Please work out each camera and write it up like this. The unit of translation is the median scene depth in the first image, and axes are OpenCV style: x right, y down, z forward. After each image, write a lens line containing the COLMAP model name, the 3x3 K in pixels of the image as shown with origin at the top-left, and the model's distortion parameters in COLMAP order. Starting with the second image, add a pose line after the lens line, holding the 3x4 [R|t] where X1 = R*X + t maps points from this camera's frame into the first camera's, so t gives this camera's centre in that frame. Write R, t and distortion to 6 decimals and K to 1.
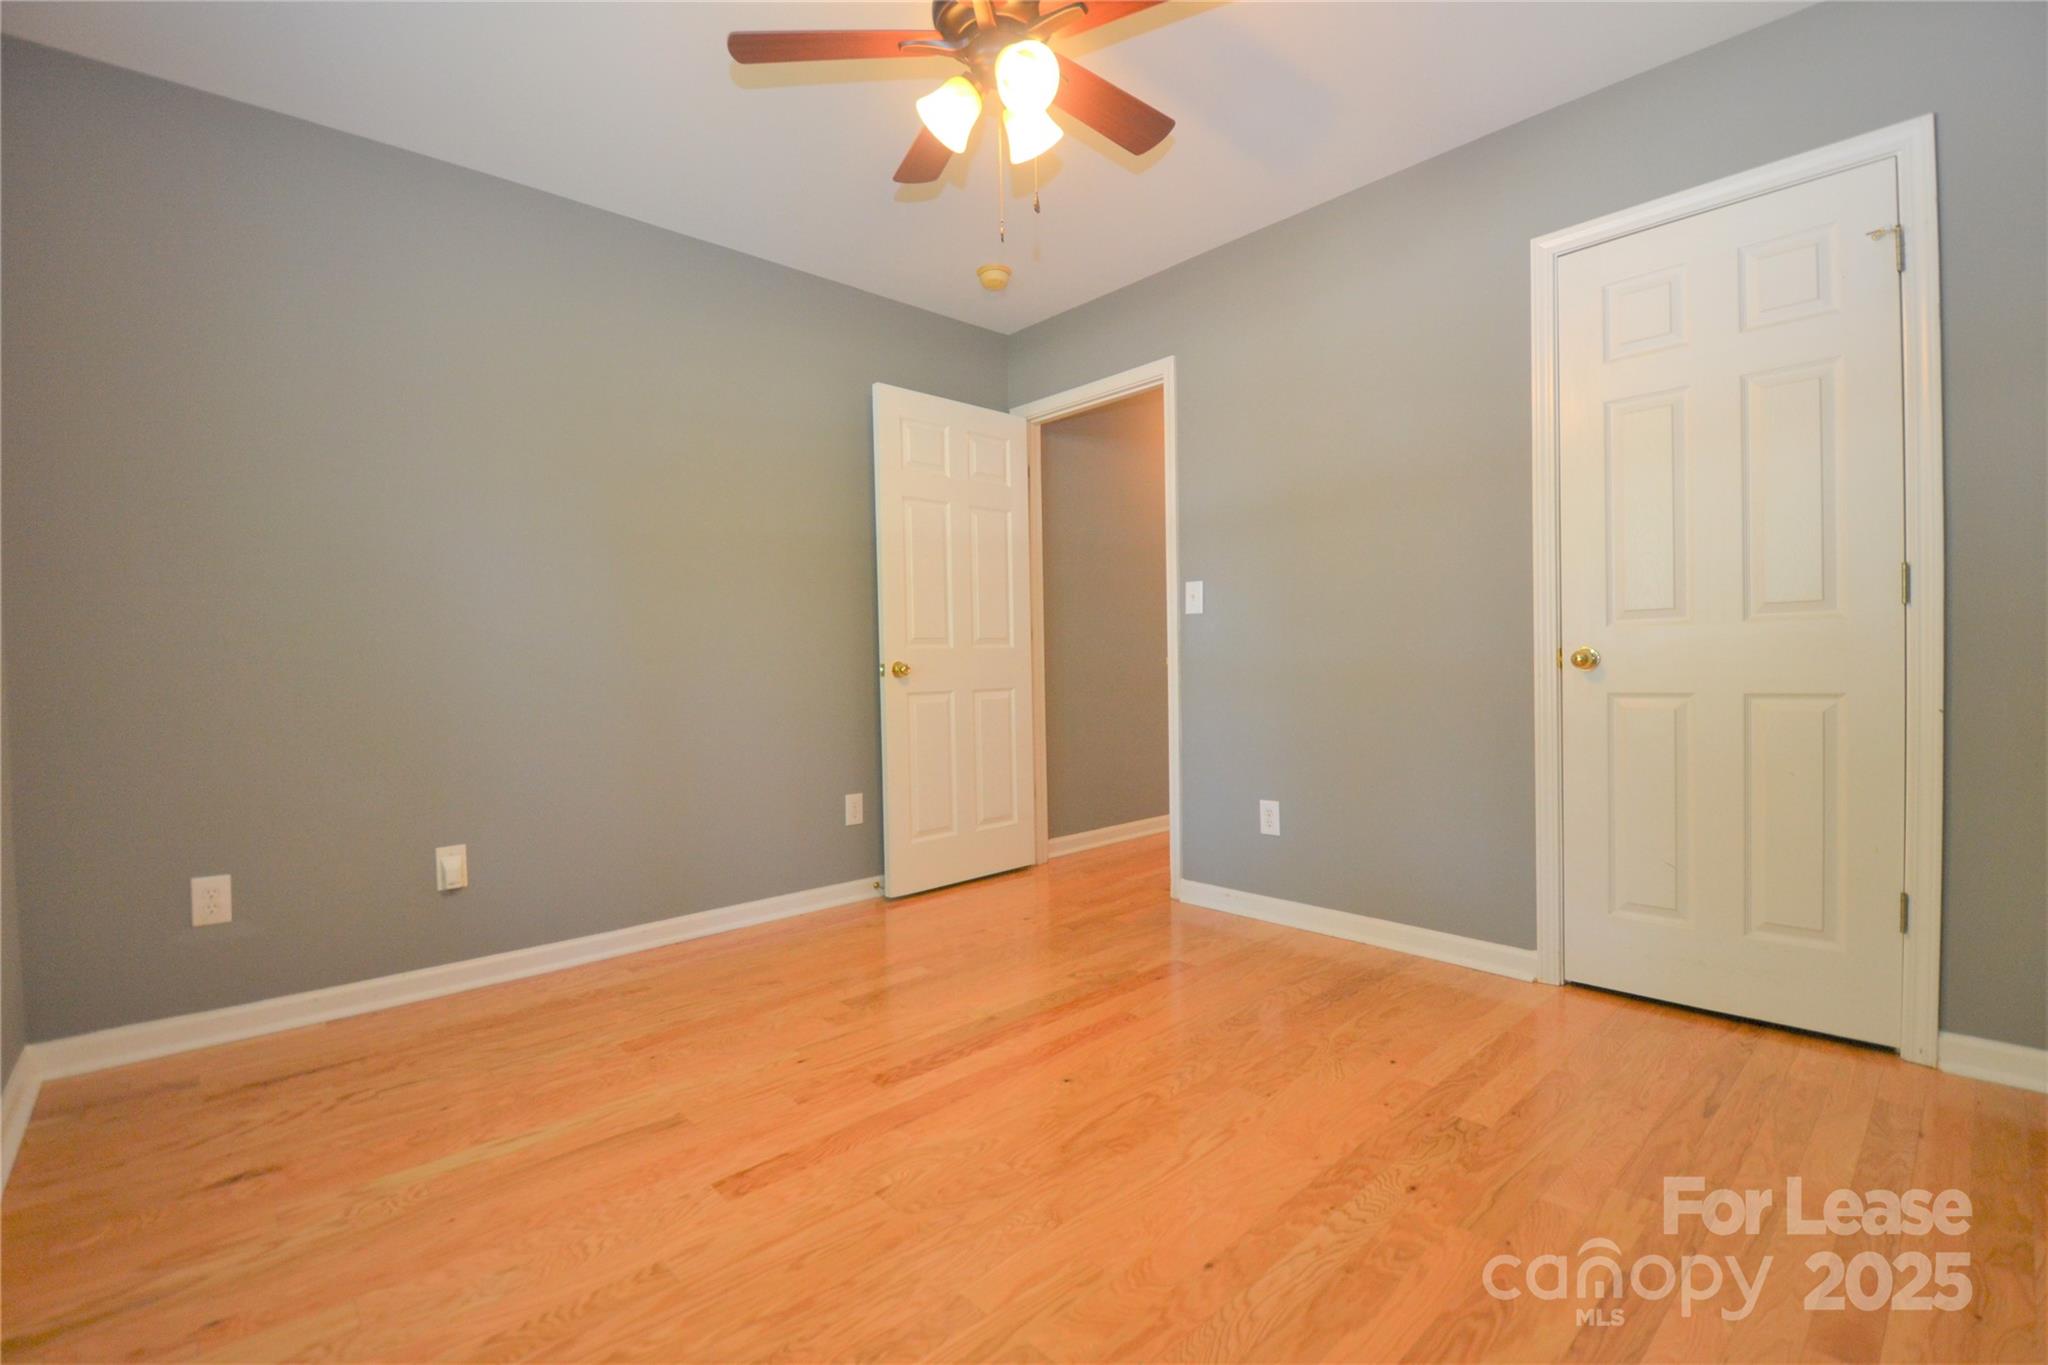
lens RADIAL K [[902.6, 0, 1026.5], [0, 902.6, 683.9], [0, 0, 1]] dist [0.016330, -0.022734]
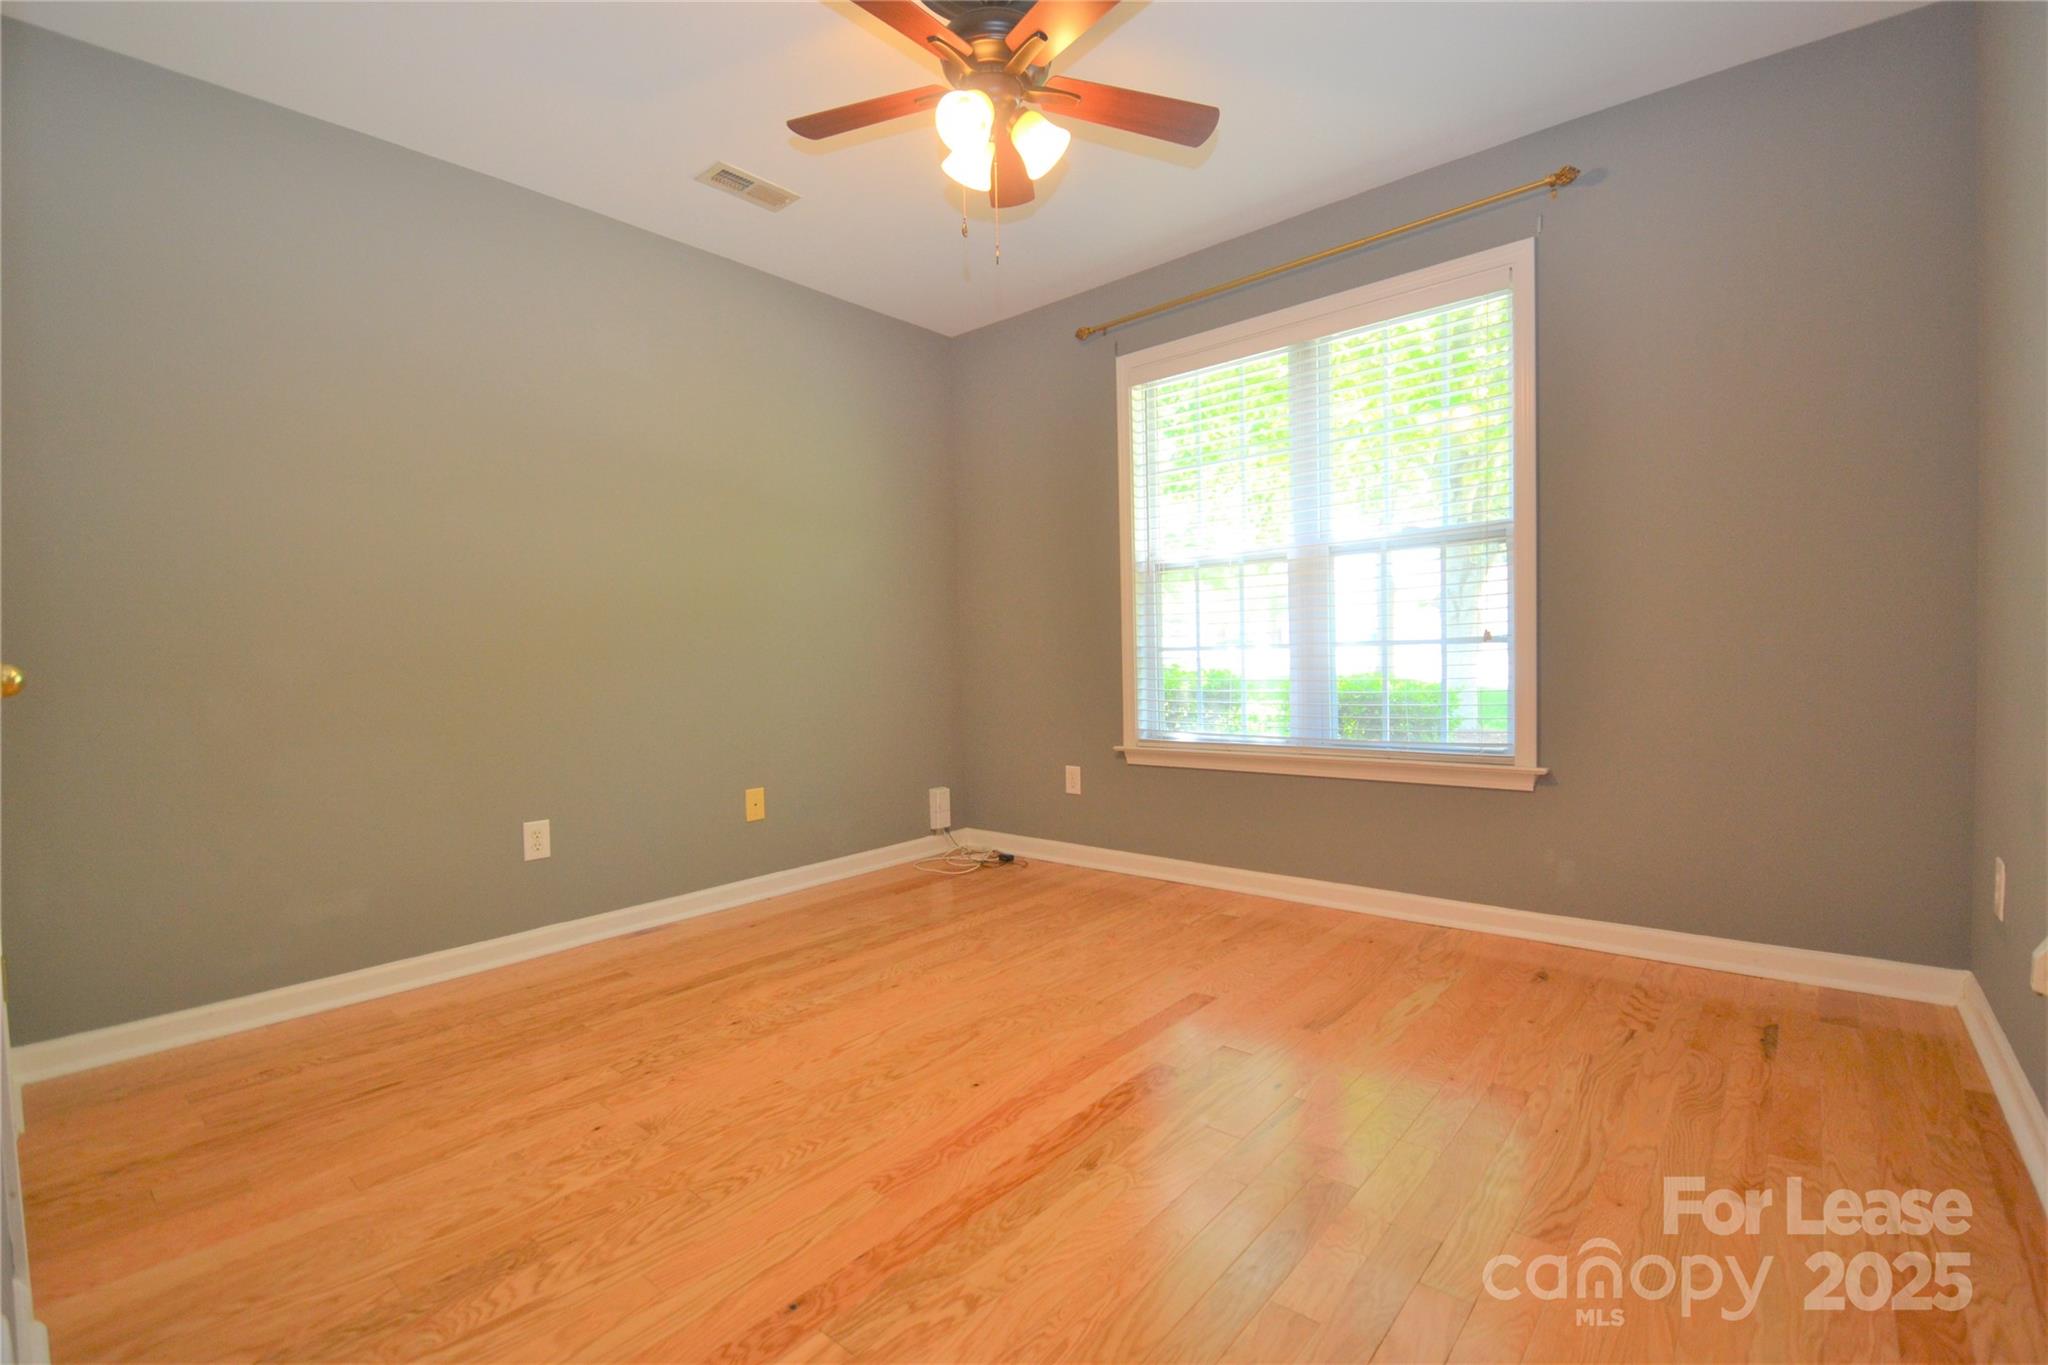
lens RADIAL K [[902.6, 0, 1026.5], [0, 902.6, 683.9], [0, 0, 1]] dist [0.016330, -0.022734]
pose [[-0.992195, 0.047857, -0.115147, 0.081324], [0.042061, 0.997748, 0.052252, -0.031896], [0.117388, 0.047001, -0.991973, 1.928651]]
